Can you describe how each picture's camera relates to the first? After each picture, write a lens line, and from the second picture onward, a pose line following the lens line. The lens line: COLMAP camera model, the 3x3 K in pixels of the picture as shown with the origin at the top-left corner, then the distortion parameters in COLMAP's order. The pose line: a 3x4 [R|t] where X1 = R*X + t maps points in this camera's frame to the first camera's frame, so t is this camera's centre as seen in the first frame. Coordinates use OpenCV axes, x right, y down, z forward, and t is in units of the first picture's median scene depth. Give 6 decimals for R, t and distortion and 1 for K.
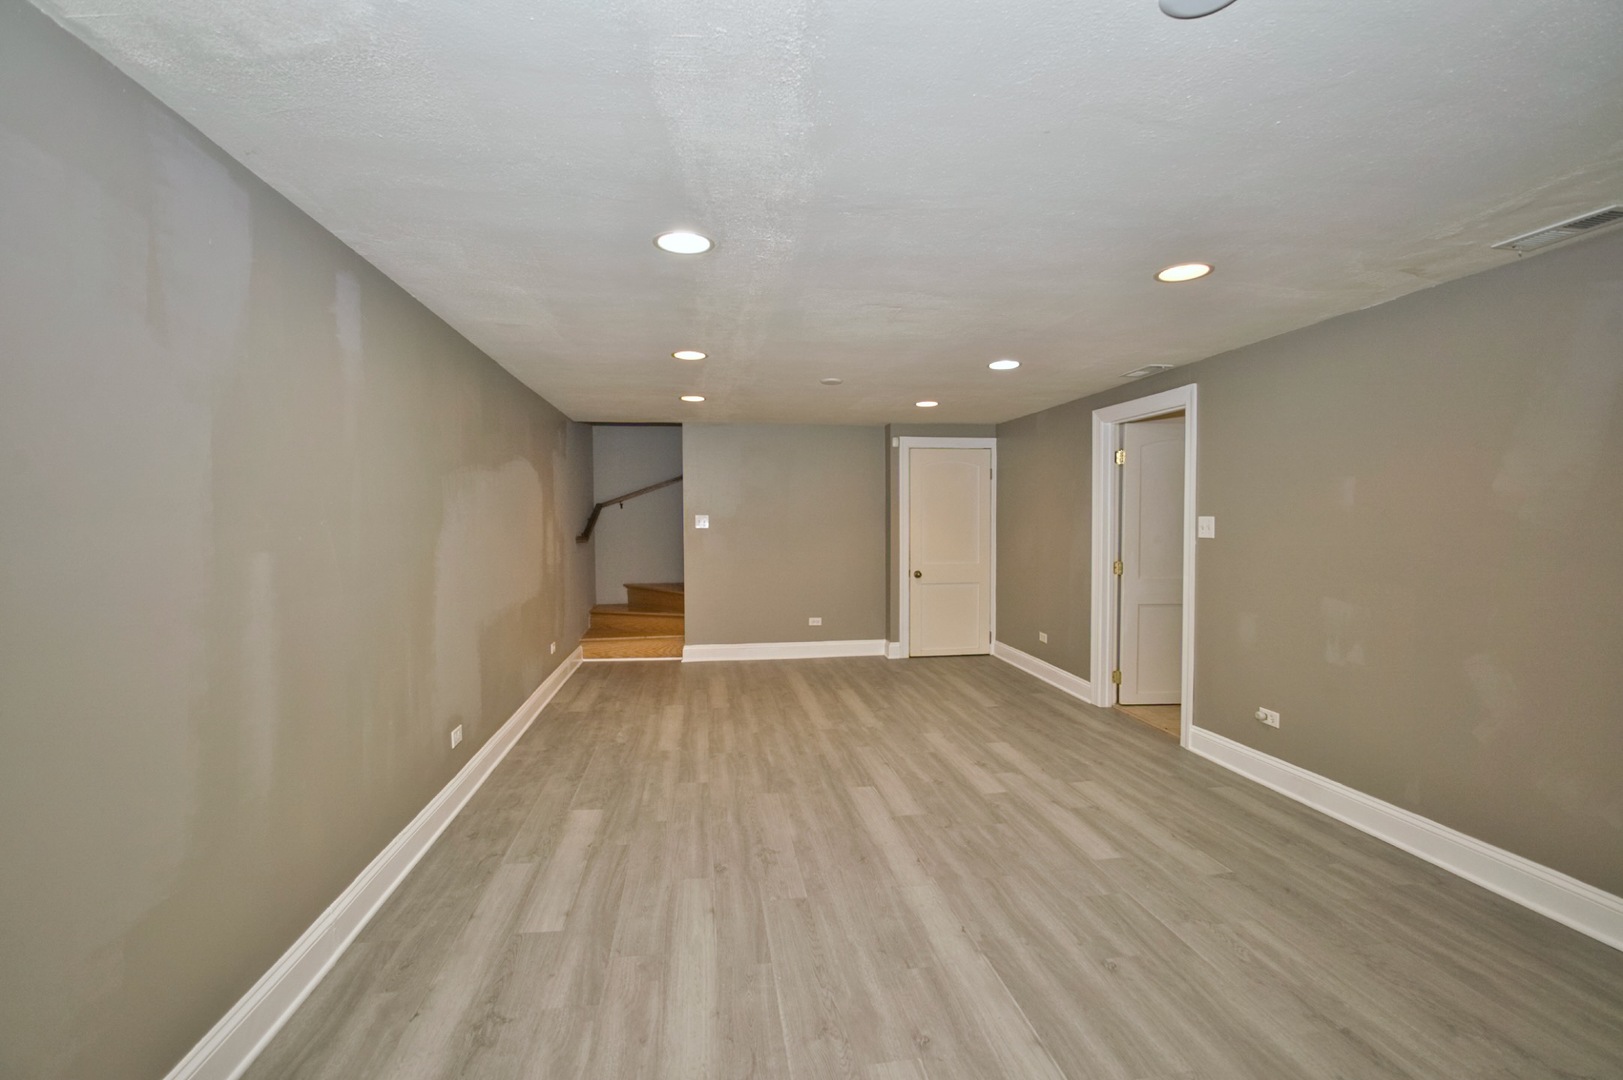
lens RADIAL K [[704.8, 0, 810.3], [0, 704.8, 540.5], [0, 0, 1]] dist [-0.024330, 0.007391]
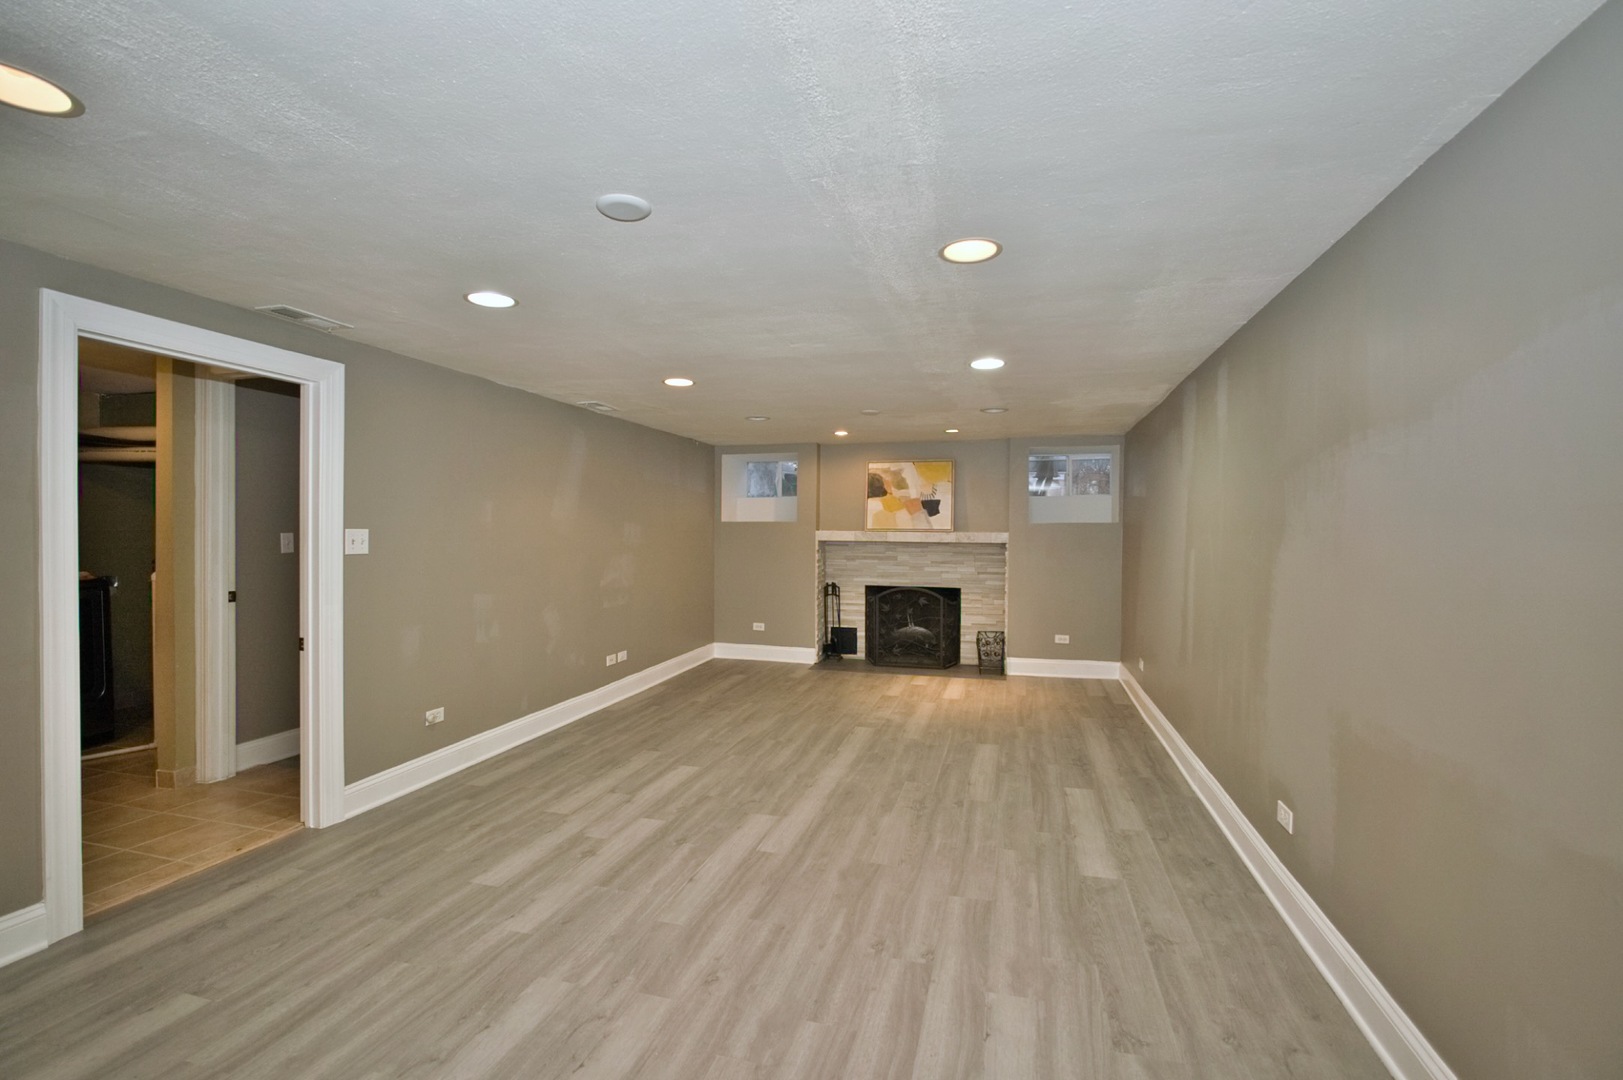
lens RADIAL K [[704.8, 0, 810.3], [0, 704.8, 540.5], [0, 0, 1]] dist [-0.024330, 0.007391]
pose [[-0.905940, -0.004828, 0.423378, -0.349287], [0.012144, 0.999227, 0.037382, -0.054887], [-0.423231, 0.039007, -0.905182, 1.861154]]
